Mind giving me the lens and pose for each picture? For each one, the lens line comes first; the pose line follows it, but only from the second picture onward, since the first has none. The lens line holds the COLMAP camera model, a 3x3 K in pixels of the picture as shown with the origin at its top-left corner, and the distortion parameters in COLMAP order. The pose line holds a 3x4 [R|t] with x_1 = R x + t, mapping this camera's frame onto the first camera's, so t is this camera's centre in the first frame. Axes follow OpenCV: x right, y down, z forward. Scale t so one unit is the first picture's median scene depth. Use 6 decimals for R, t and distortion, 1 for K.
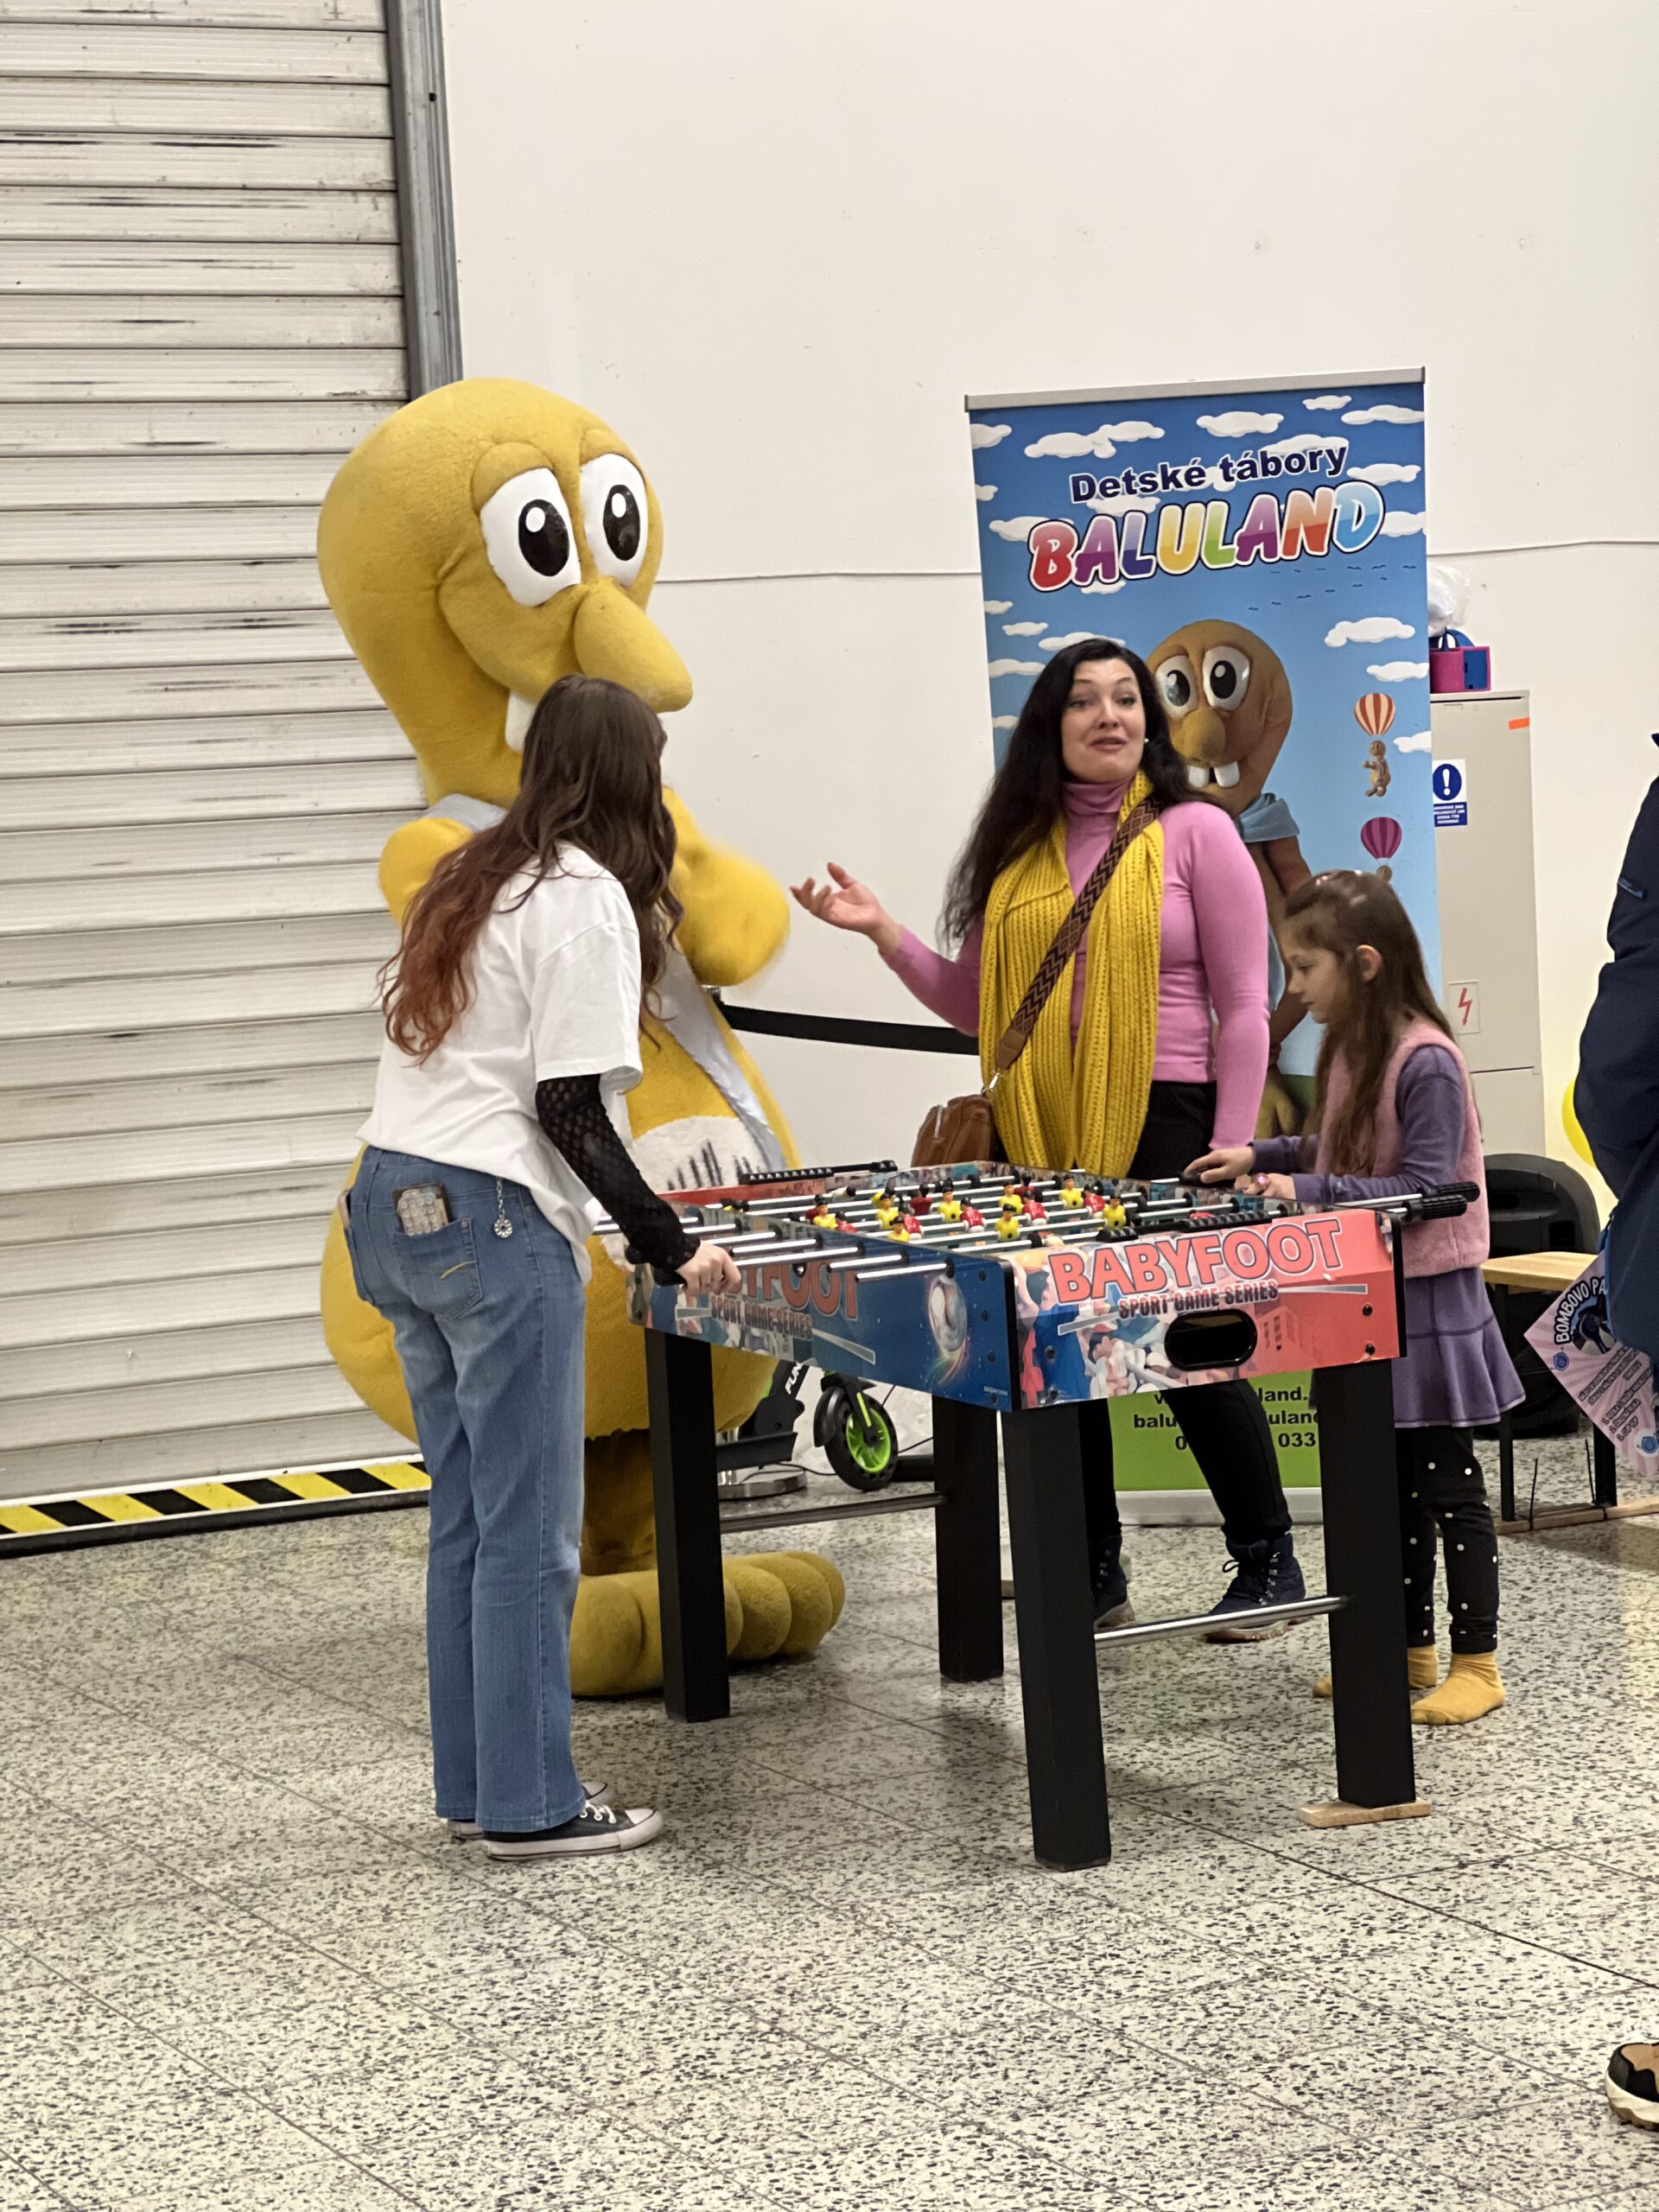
lens RADIAL K [[4903.9, 0, 830.1], [0, 4903.9, 1113.0], [0, 0, 1]] dist [0.118365, 0.000000]
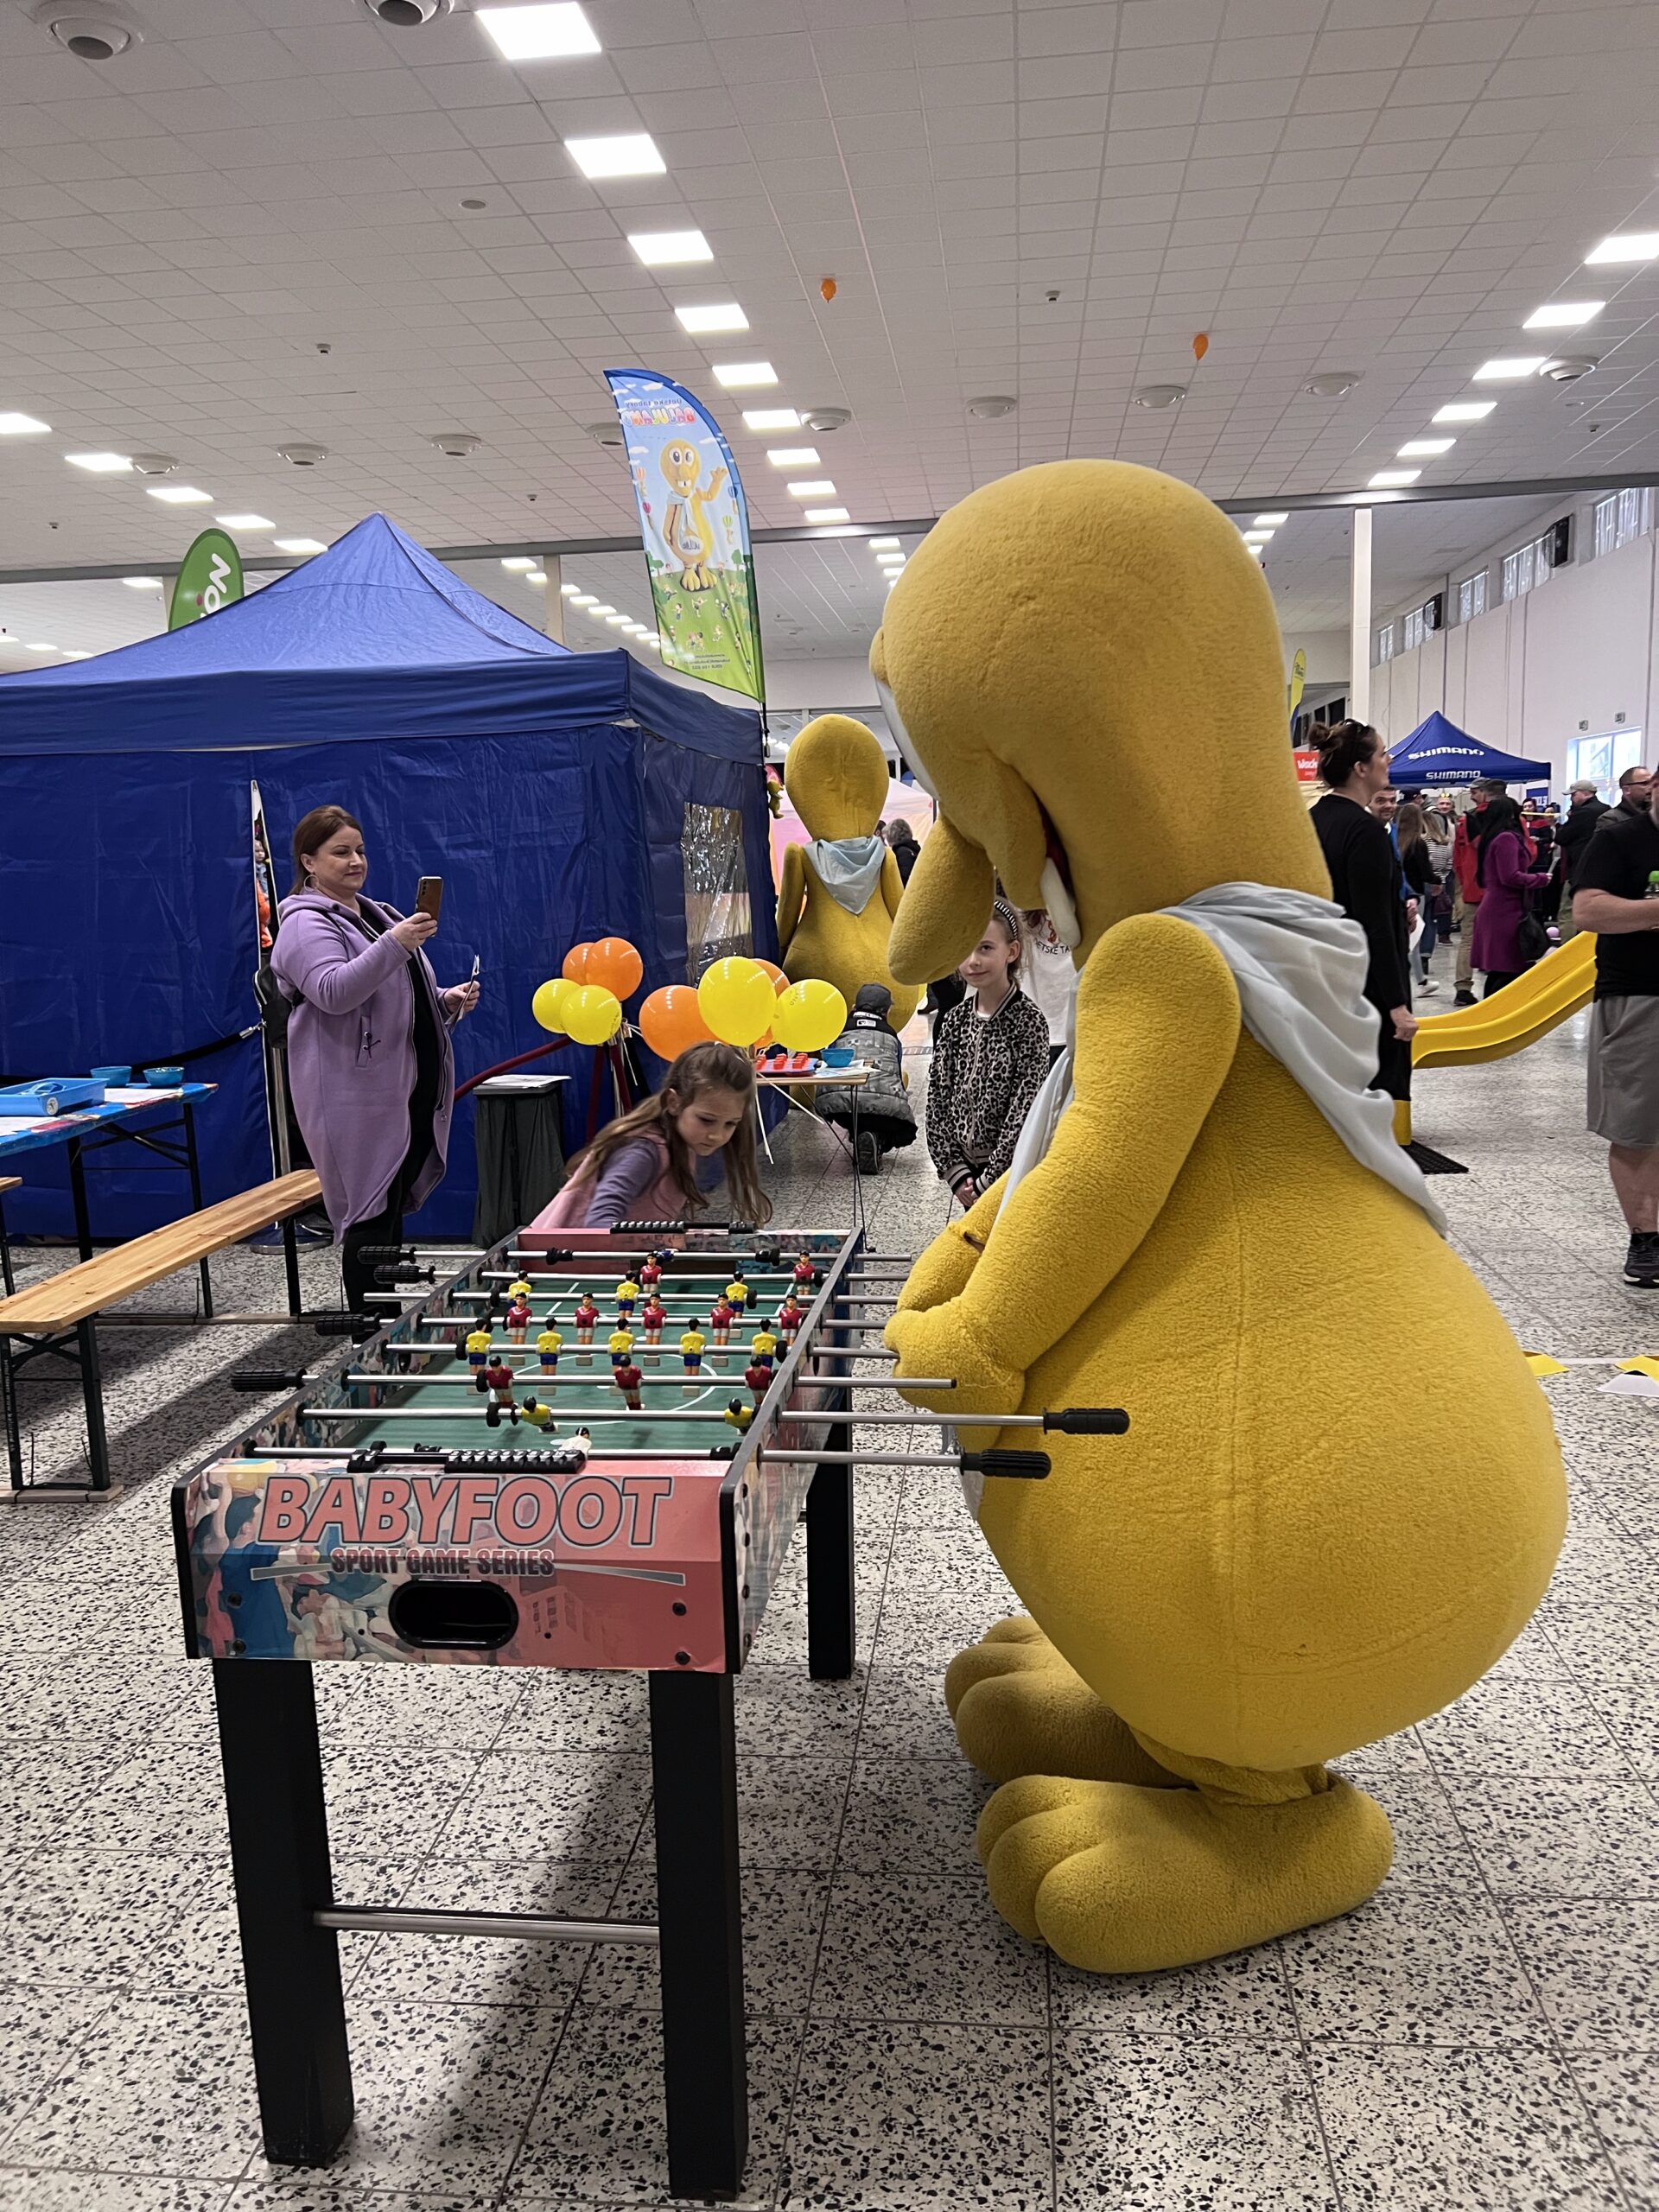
lens RADIAL K [[1663.3, 0, 830.3], [0, 1663.3, 1111.8], [0, 0, 1]] dist [0.052286, -0.059929]
pose [[0.831195, 0.113911, -0.544186, 0.266316], [-0.060483, 0.991504, 0.115162, -0.069637], [0.552681, -0.062808, 0.831023, 0.809074]]
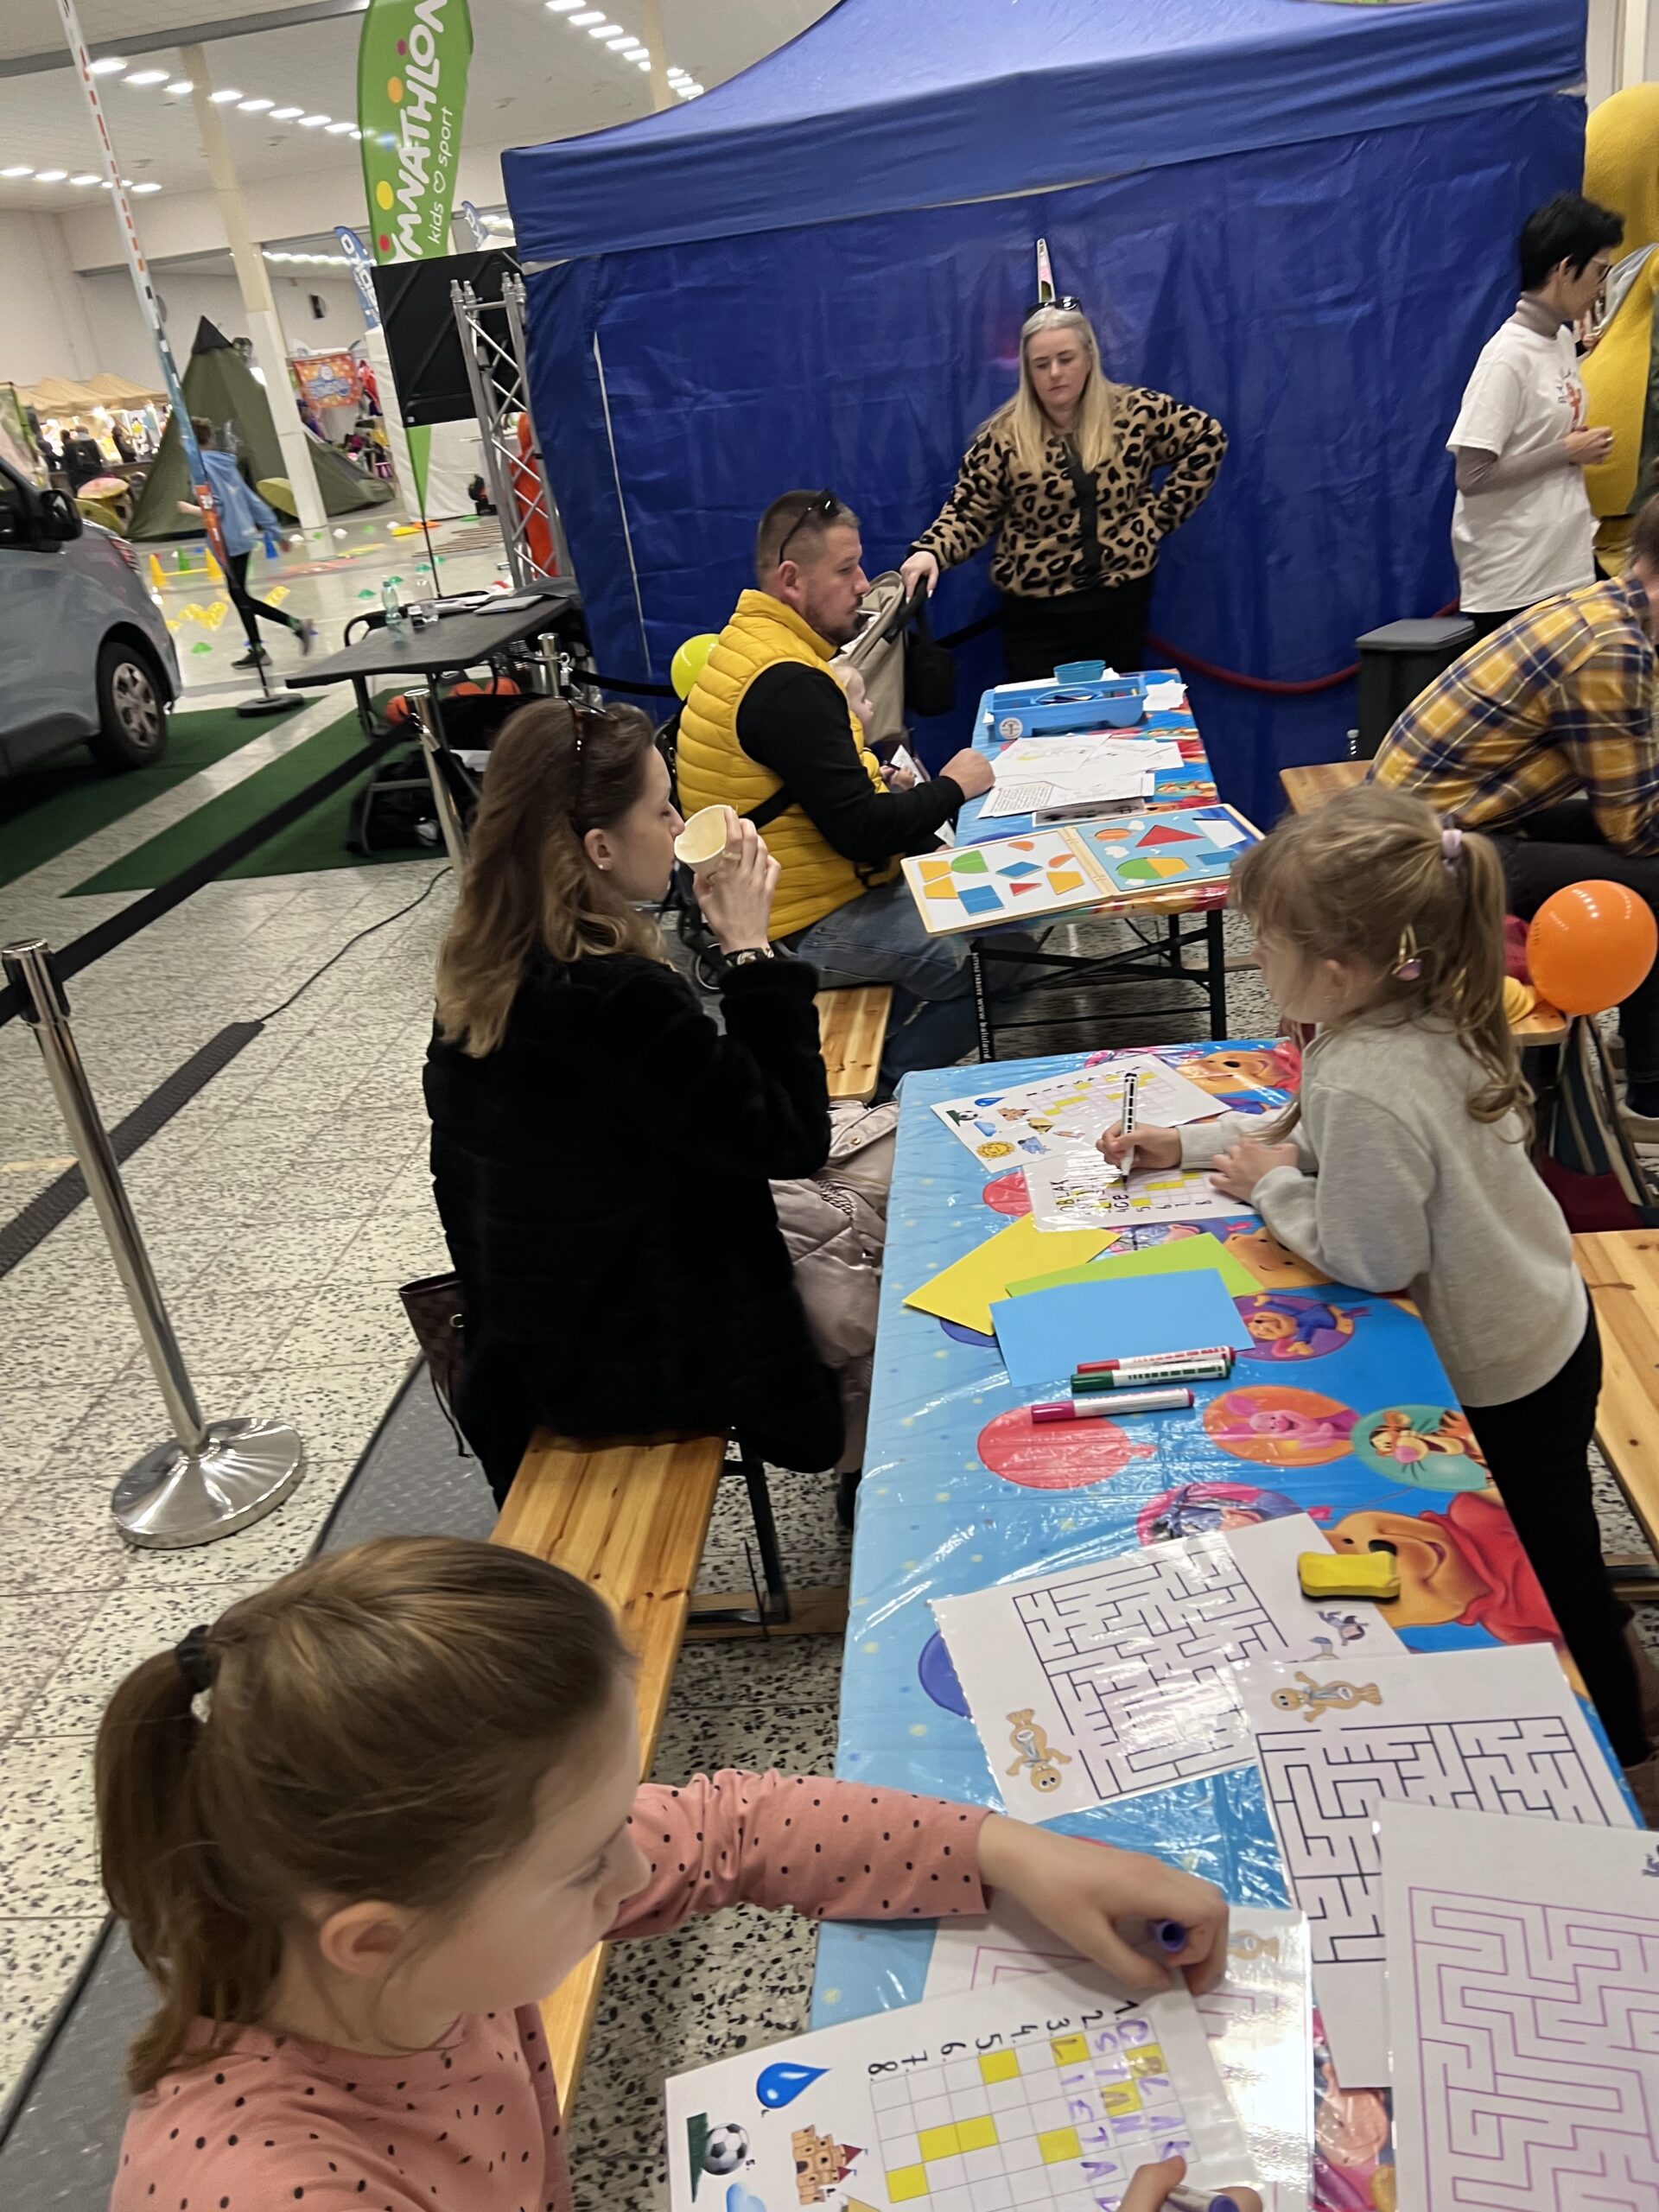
lens RADIAL K [[1663.3, 0, 824.8], [0, 1663.3, 1119.9], [0, 0, 1]] dist [0.052286, -0.059929]
pose [[0.843741, 0.179185, -0.505958, -0.201213], [0.037544, 0.920621, 0.388648, -0.063979], [0.535435, -0.346914, 0.770039, 0.710060]]
